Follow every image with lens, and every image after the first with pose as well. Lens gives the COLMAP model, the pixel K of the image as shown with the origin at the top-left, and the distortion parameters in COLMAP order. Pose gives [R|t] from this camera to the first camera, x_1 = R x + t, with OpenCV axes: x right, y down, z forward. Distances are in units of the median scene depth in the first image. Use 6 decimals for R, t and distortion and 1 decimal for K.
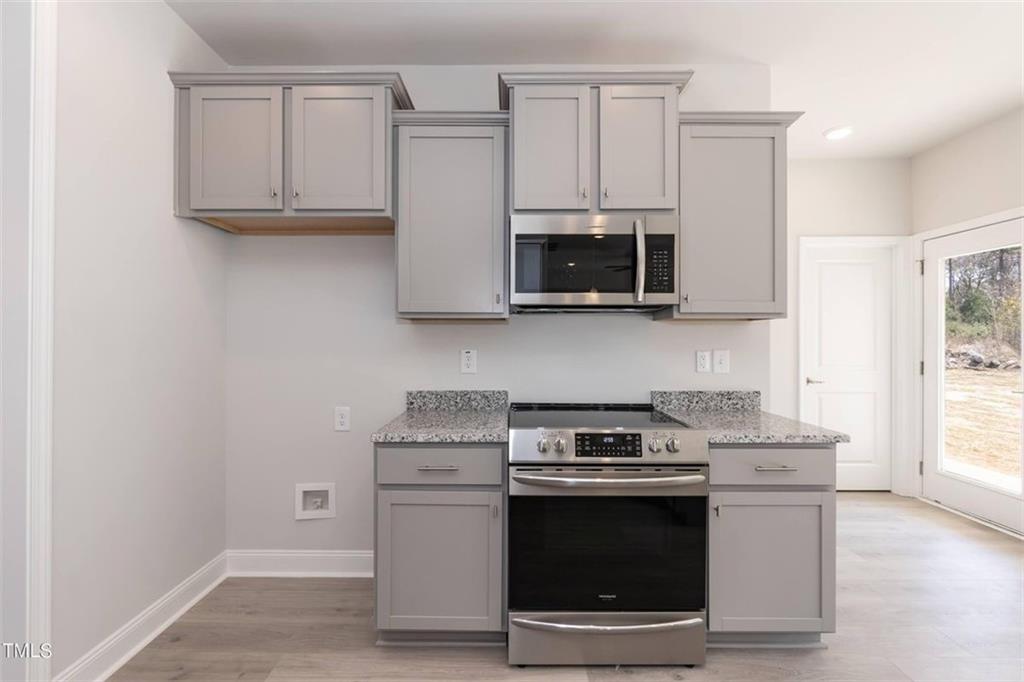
lens RADIAL K [[418.0, 0, 512.0], [0, 418.0, 341.0], [0, 0, 1]] dist [-0.001569, -0.000094]
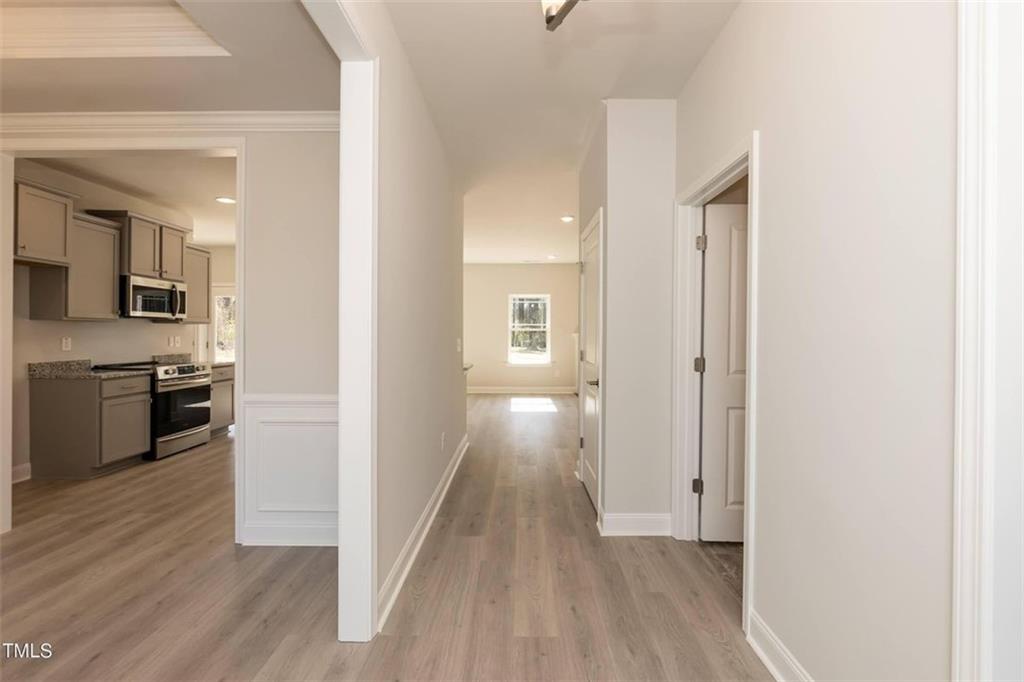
lens RADIAL K [[463.9, 0, 512.0], [0, 463.9, 341.0], [0, 0, 1]] dist [-0.001287, -0.000093]
pose [[0.031380, -0.016707, 0.999368, -2.703775], [-0.011044, 0.999793, 0.017061, -0.023447], [-0.999447, -0.011572, 0.031189, -1.238553]]
